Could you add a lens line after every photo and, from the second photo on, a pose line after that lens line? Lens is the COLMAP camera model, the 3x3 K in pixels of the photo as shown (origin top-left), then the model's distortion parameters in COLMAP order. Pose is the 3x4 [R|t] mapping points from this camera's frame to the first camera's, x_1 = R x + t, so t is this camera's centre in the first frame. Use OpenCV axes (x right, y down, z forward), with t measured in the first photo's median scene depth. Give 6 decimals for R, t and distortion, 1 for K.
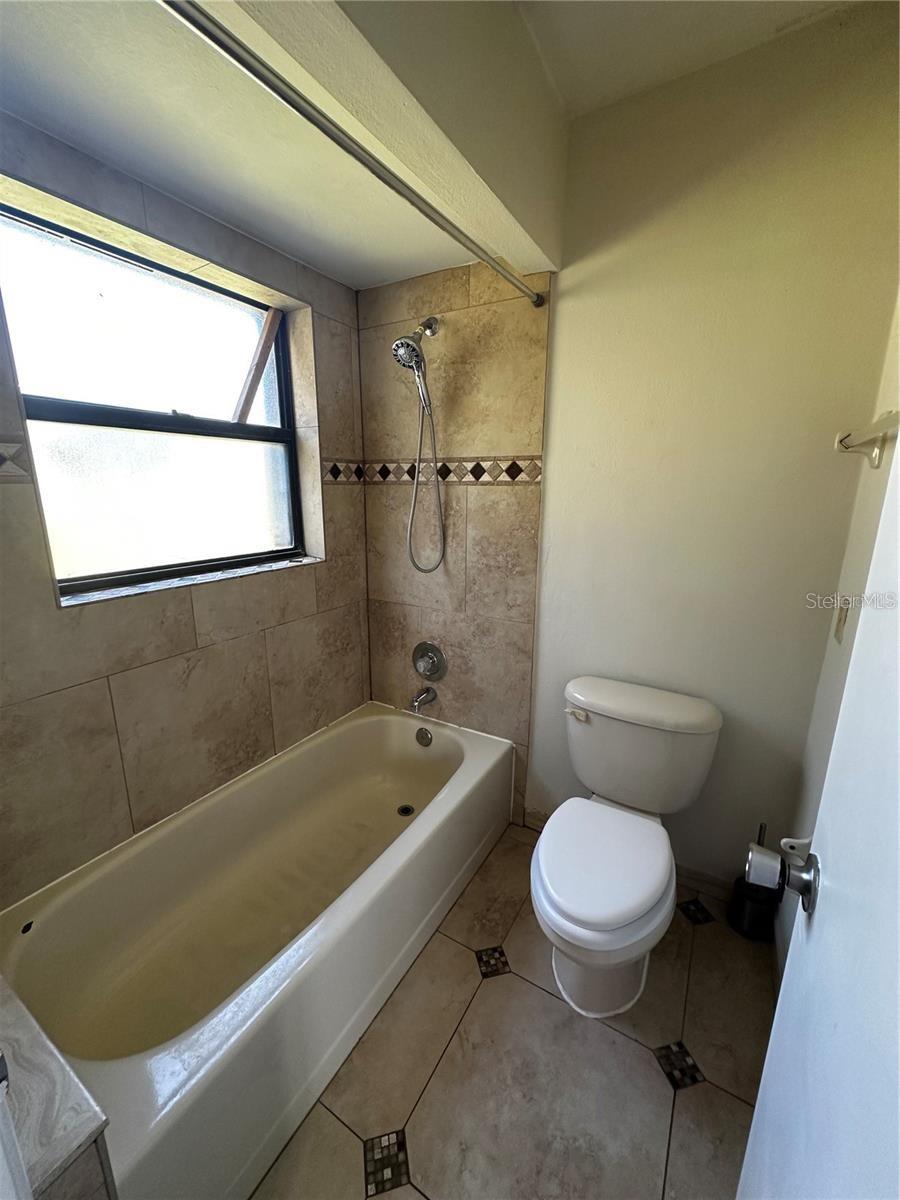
lens RADIAL K [[478.0, 0, 449.1], [0, 478.0, 597.6], [0, 0, 1]] dist [-0.002454, 0.000843]
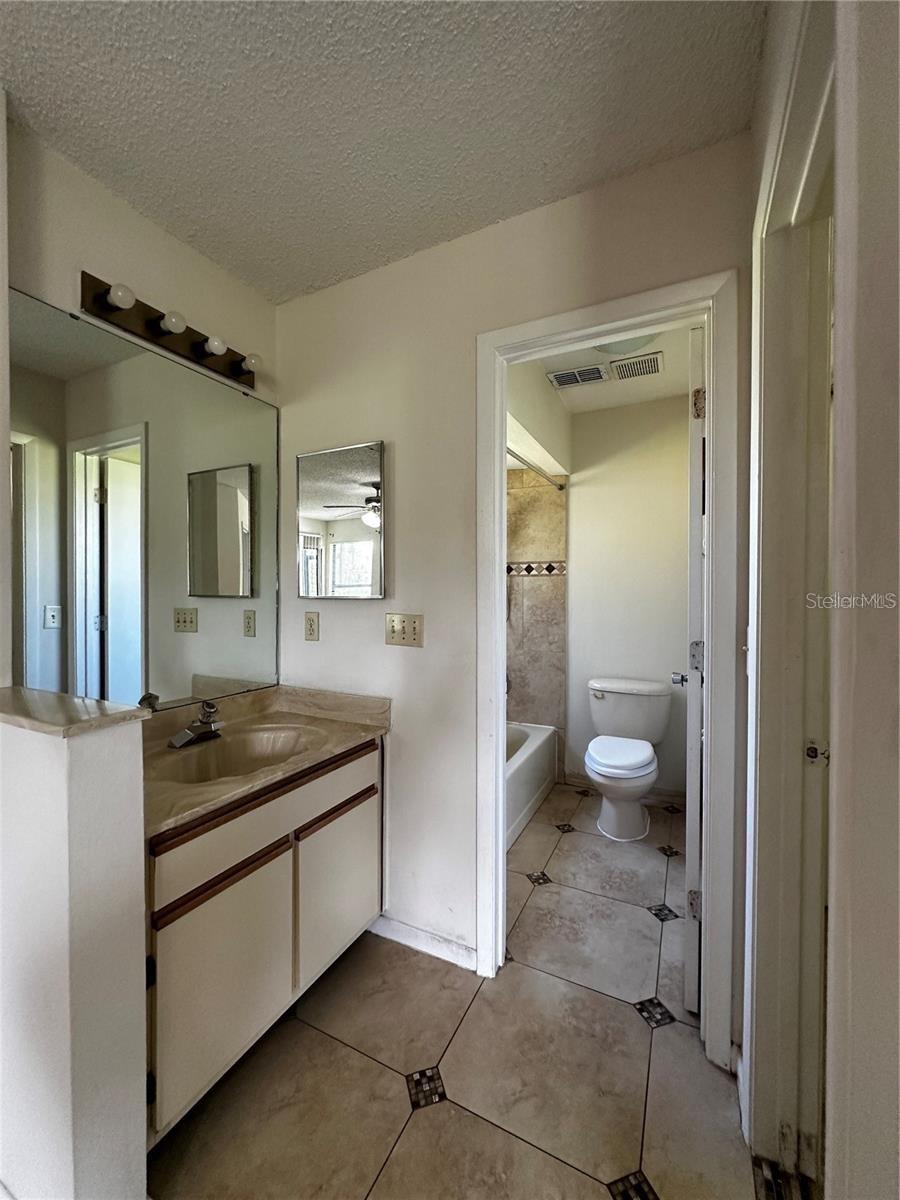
lens RADIAL K [[478.0, 0, 449.1], [0, 478.0, 597.6], [0, 0, 1]] dist [-0.002454, 0.000843]
pose [[0.997214, -0.006169, 0.074343, -0.393339], [0.022155, 0.976100, -0.216187, 0.237554], [-0.071233, 0.217232, 0.973517, -0.756510]]
